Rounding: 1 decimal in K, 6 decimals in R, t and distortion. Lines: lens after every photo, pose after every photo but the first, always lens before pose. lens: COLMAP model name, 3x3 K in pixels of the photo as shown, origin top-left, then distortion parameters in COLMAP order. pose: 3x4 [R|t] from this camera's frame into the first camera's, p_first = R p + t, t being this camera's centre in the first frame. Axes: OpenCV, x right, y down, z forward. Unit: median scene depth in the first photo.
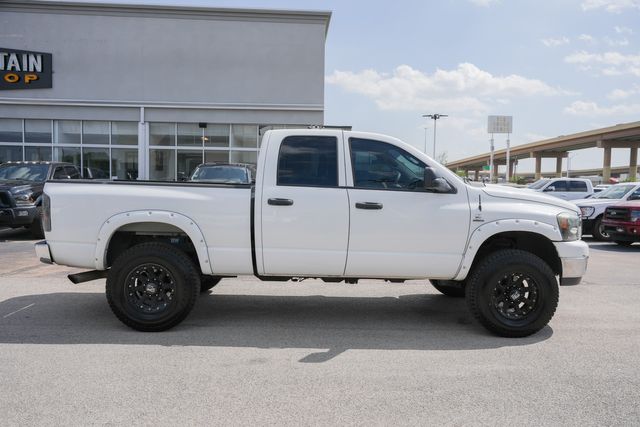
lens RADIAL K [[517.5, 0, 329.0], [0, 517.5, 215.2], [0, 0, 1]] dist [0.003141, 0.001337]
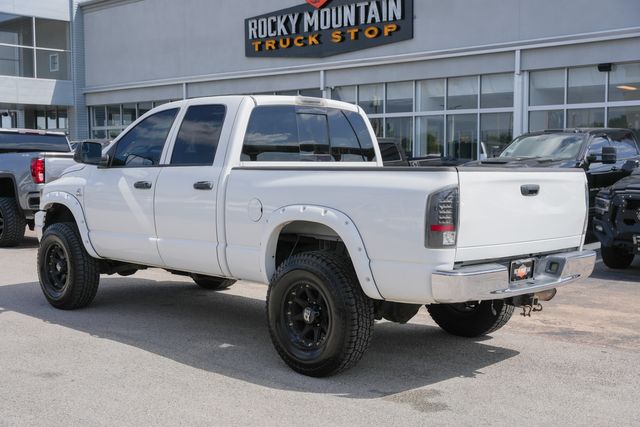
lens RADIAL K [[845.7, 0, 292.4], [0, 845.7, 212.7], [0, 0, 1]] dist [0.045545, 0.025238]
pose [[0.672149, 0.027757, -0.739896, 0.269318], [-0.031318, 0.999469, 0.009044, 0.001434], [0.739753, 0.017093, 0.672661, 0.047506]]
